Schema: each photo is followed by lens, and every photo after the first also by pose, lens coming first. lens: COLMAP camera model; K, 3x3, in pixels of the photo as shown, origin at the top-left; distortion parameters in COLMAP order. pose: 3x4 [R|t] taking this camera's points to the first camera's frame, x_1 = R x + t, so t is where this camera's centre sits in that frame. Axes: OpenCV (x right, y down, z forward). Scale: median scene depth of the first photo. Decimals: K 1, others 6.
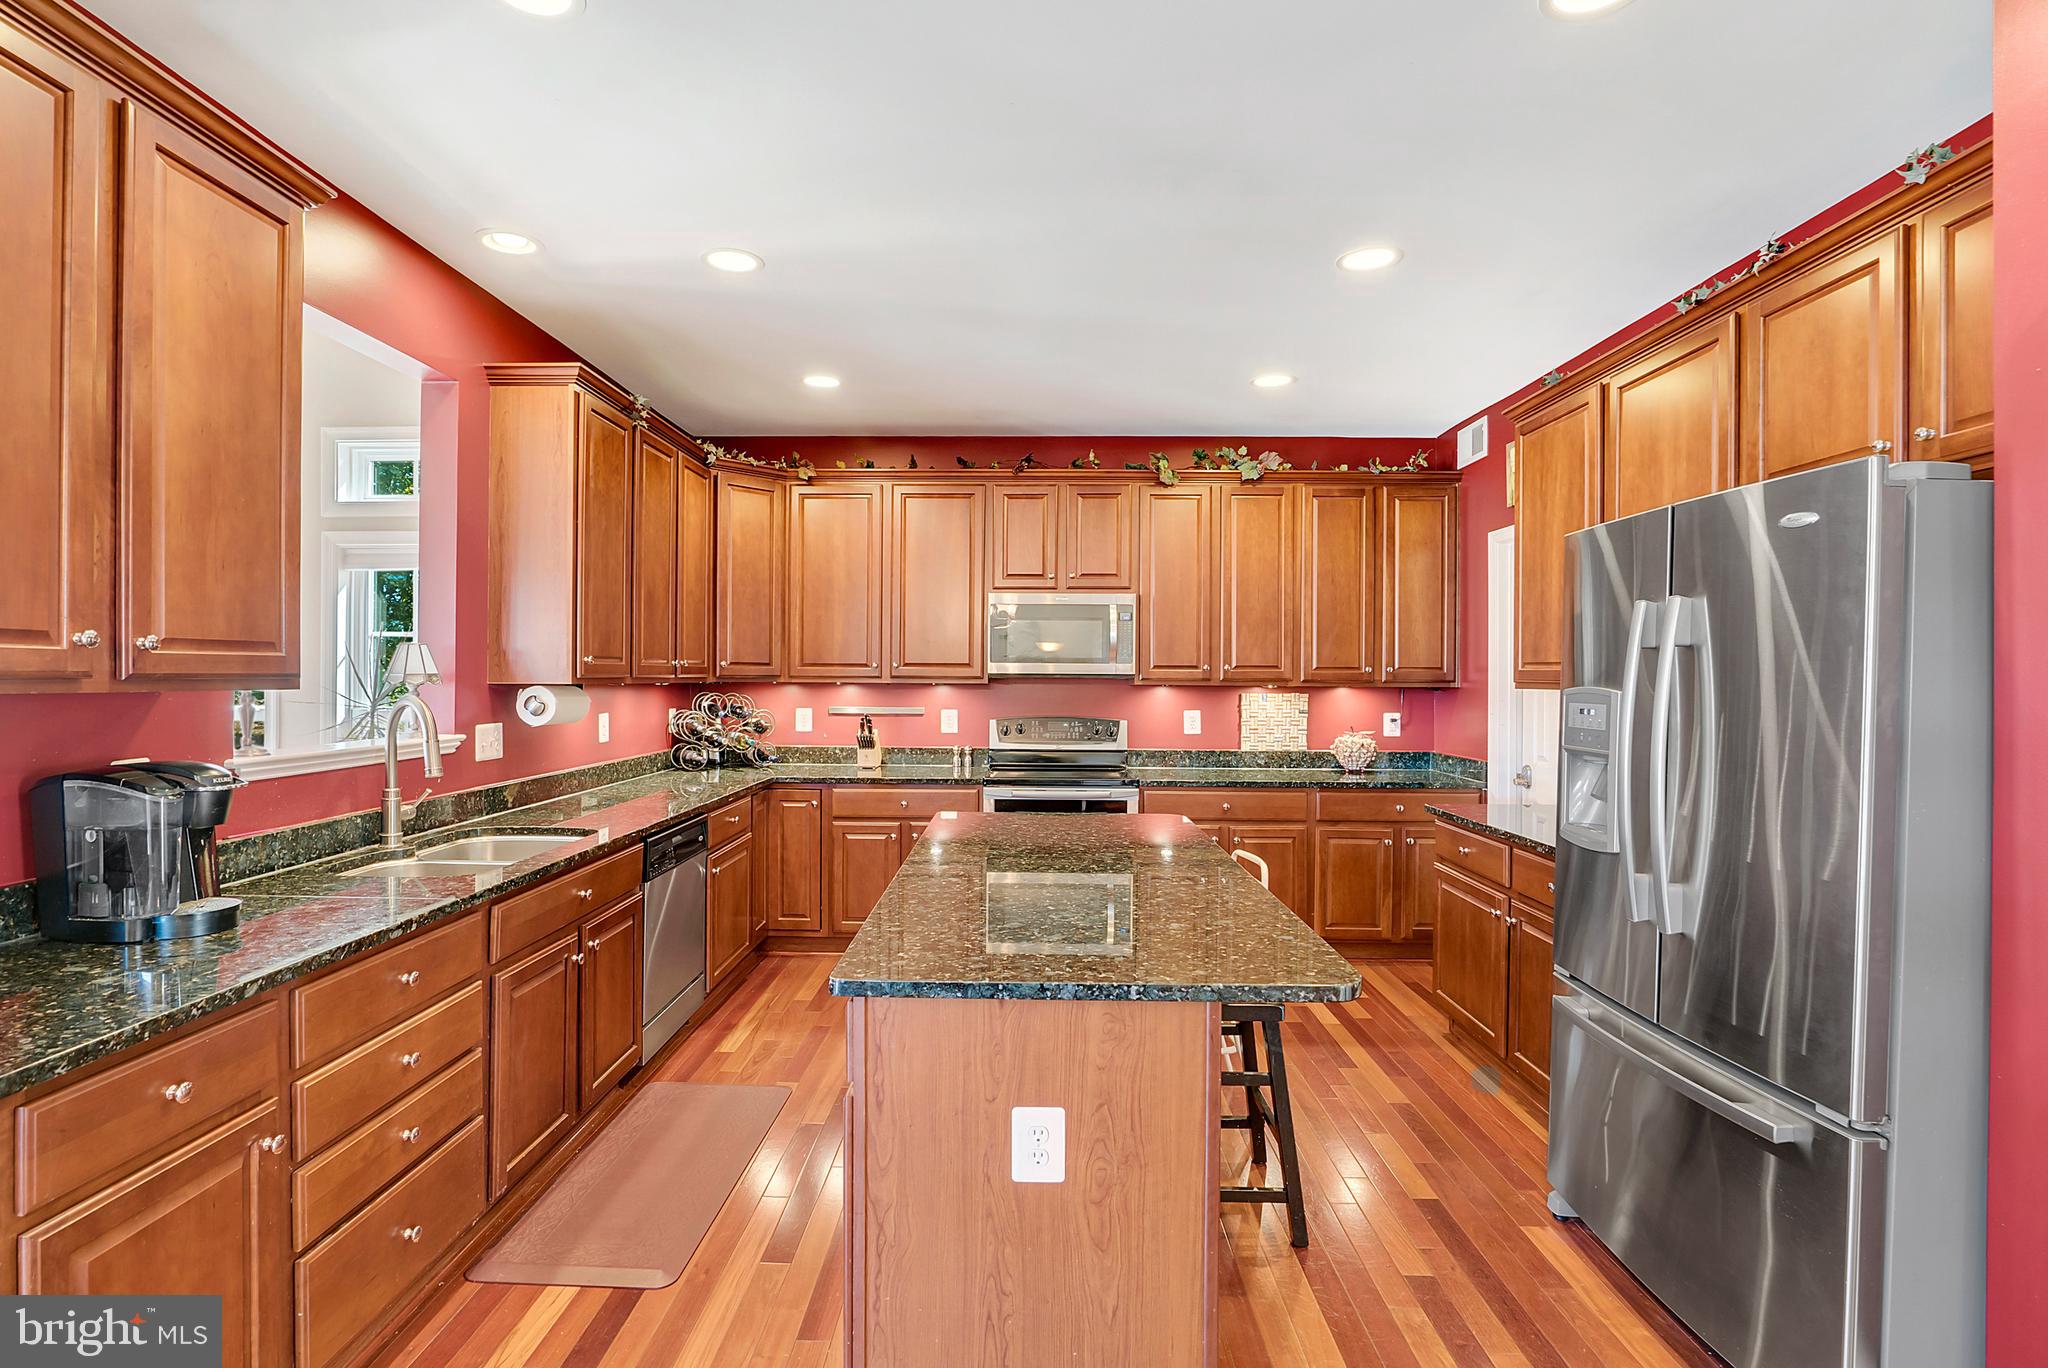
lens RADIAL K [[934.2, 0, 1045.4], [0, 934.2, 681.6], [0, 0, 1]] dist [-0.002913, -0.004091]
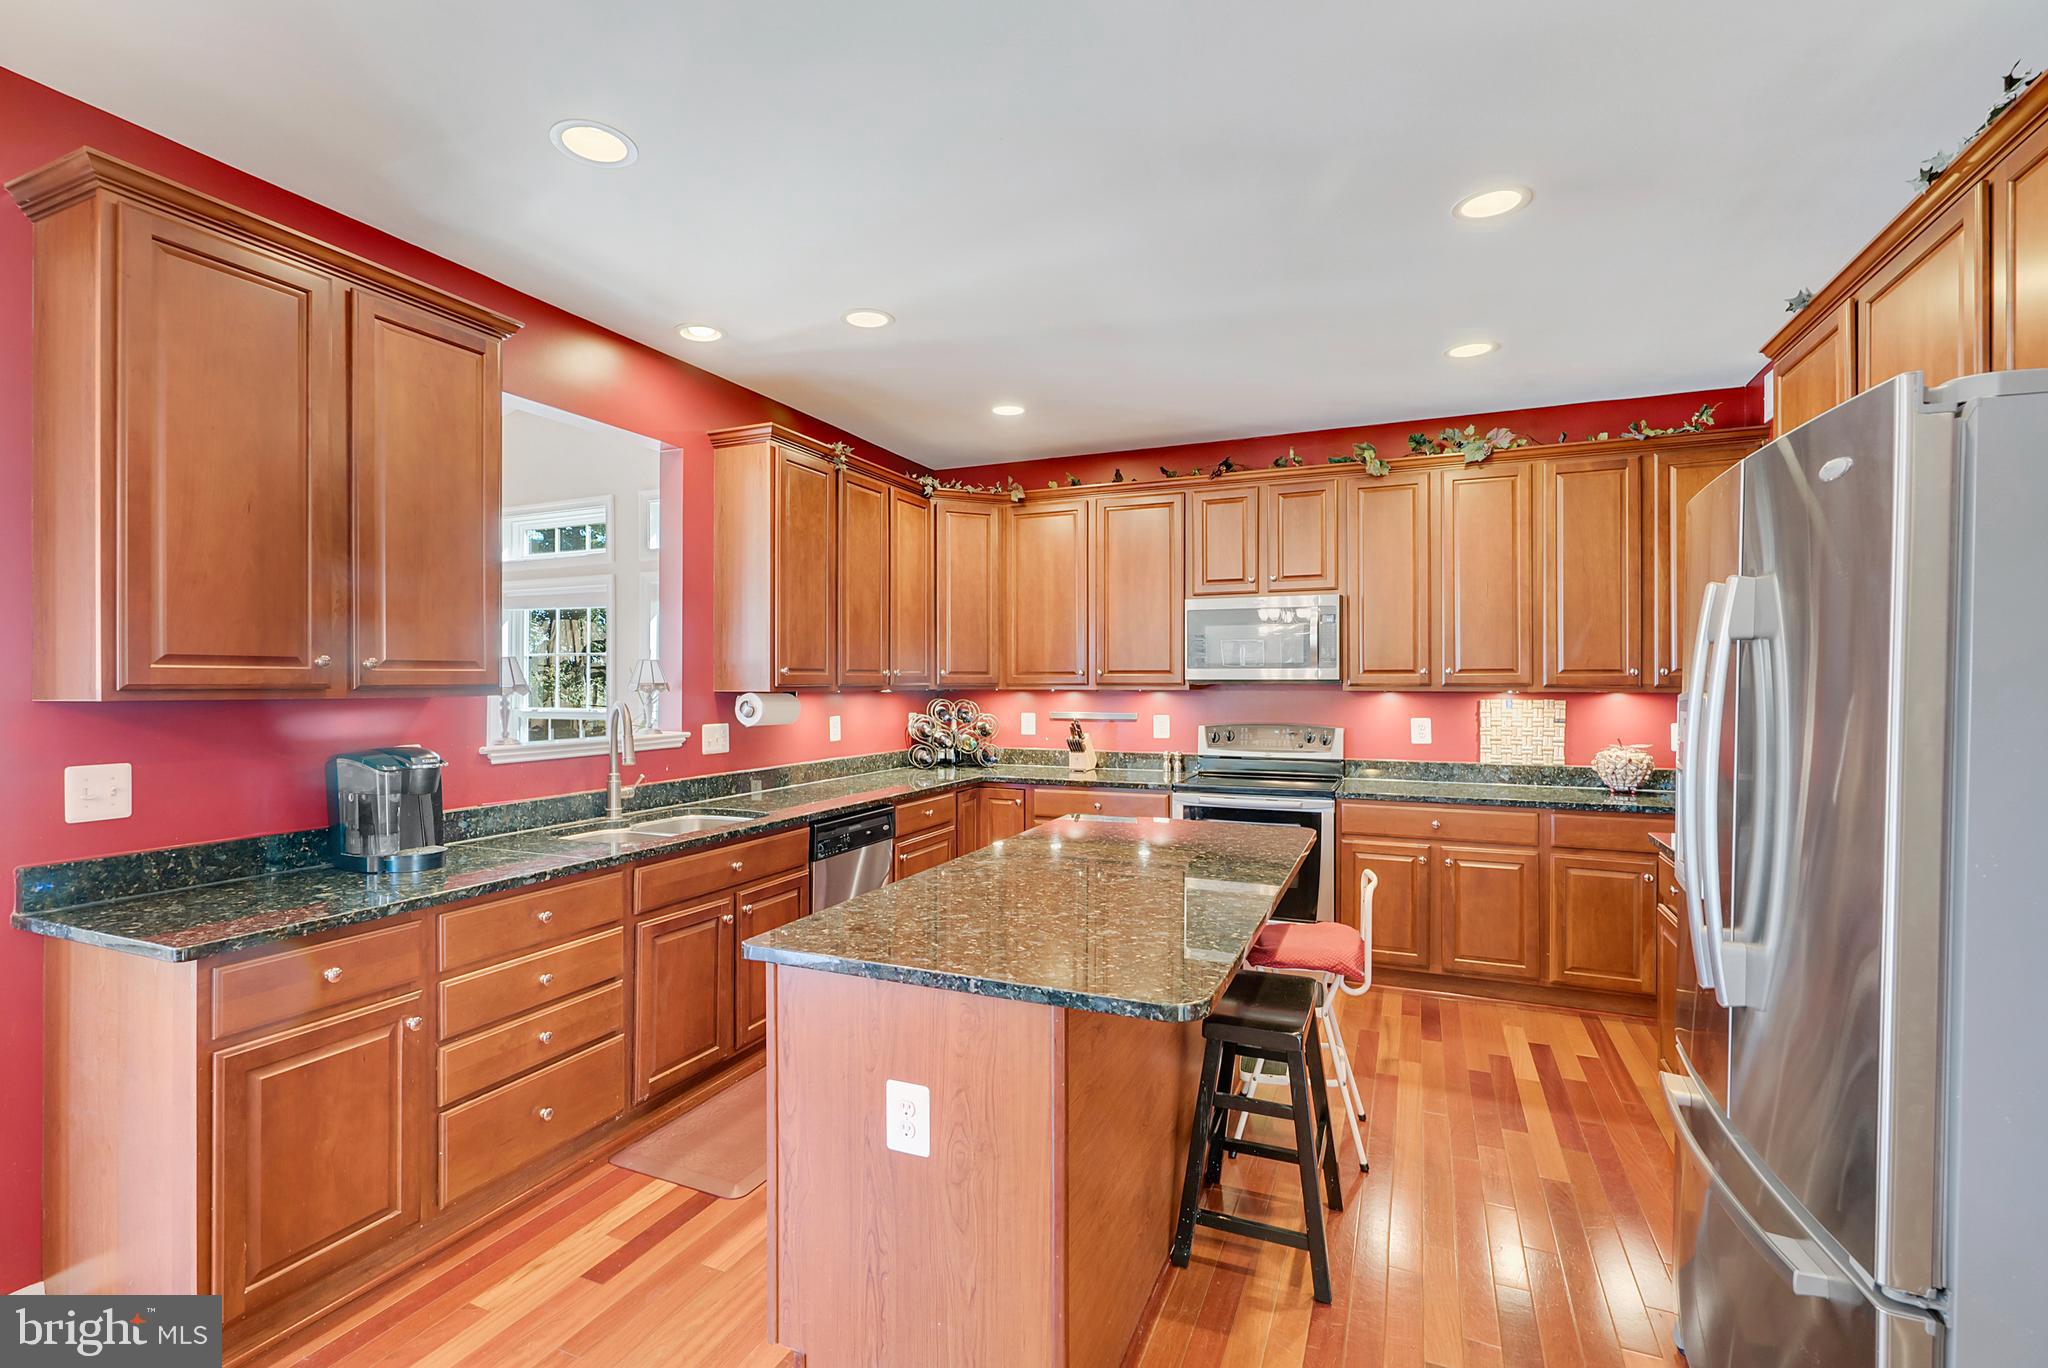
lens RADIAL K [[934.2, 0, 1069.7], [0, 934.2, 681.5], [0, 0, 1]] dist [-0.002913, -0.004091]
pose [[0.926460, -0.007315, -0.376323, 0.318701], [0.004377, 0.999953, -0.008660, 0.001865], [0.376369, 0.006376, 0.926448, 0.040202]]
